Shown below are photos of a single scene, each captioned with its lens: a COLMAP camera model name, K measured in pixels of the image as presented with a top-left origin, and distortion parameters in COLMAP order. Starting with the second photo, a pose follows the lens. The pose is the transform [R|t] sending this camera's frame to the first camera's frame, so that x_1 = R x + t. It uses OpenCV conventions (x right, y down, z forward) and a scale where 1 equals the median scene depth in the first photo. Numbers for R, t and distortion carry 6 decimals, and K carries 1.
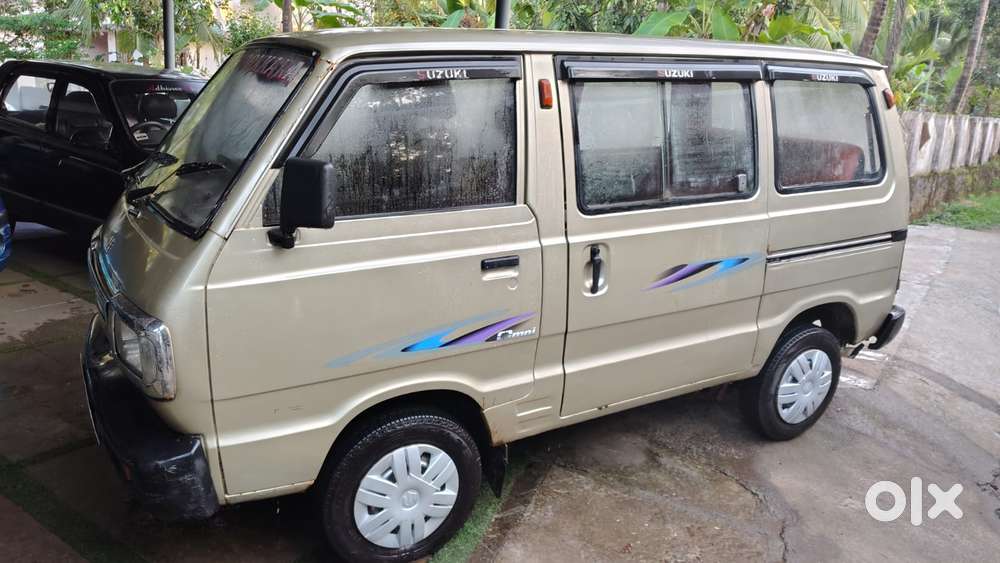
lens RADIAL K [[748.8, 0, 498.7], [0, 748.8, 286.5], [0, 0, 1]] dist [0.076110, -0.140892]
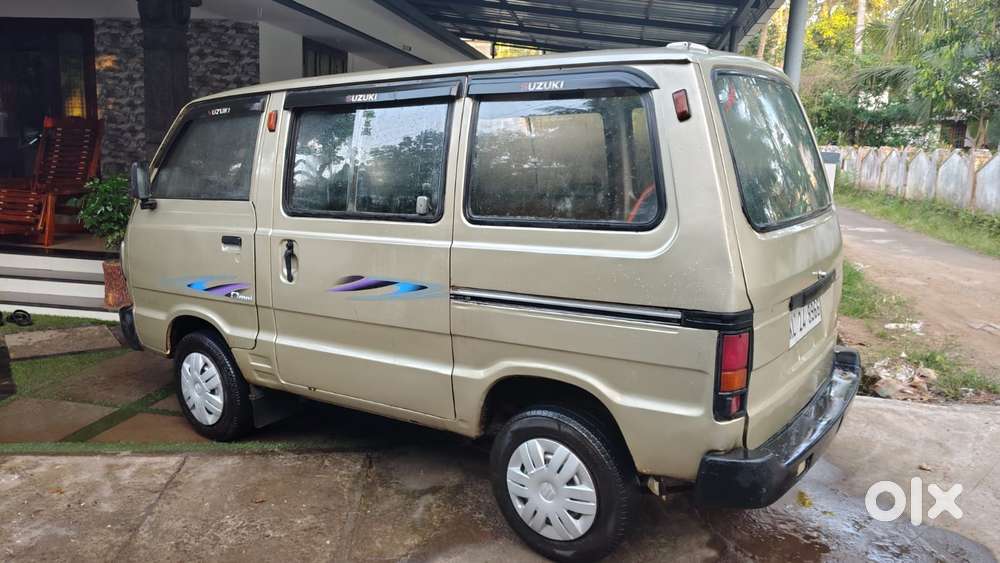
lens RADIAL K [[758.7, 0, 492.7], [0, 758.7, 284.4], [0, 0, 1]] dist [0.026949, -0.046762]
pose [[0.409051, 0.128190, -0.903462, 1.310151], [-0.232725, 0.971998, 0.032546, -0.098021], [0.882336, 0.196946, 0.427430, 0.734136]]
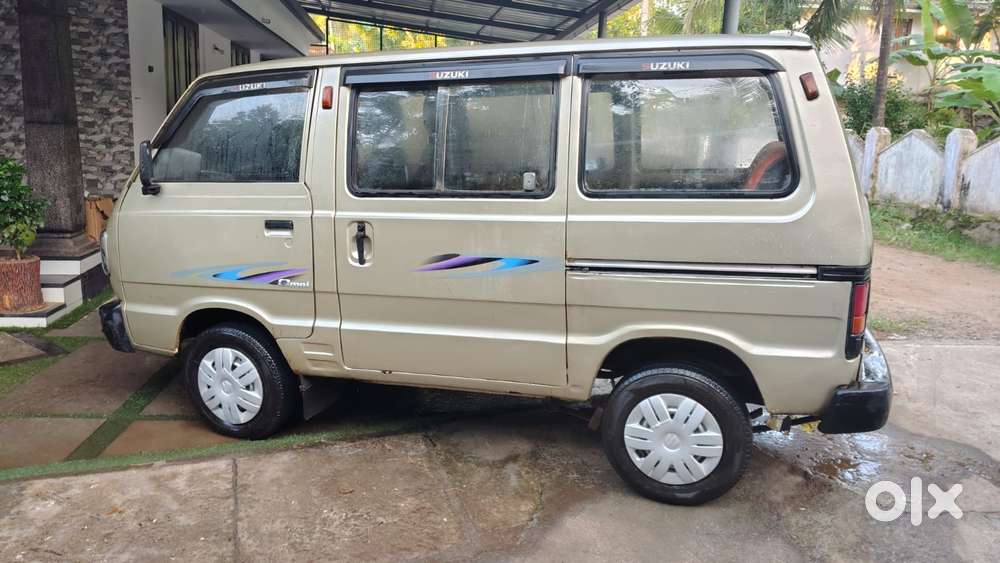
lens RADIAL K [[748.8, 0, 498.7], [0, 748.8, 286.5], [0, 0, 1]] dist [0.076110, -0.140892]
pose [[0.648786, 0.121616, -0.751190, 1.106290], [-0.182685, 0.983171, 0.001393, 0.002330], [0.738717, 0.136328, 0.660084, 0.371613]]
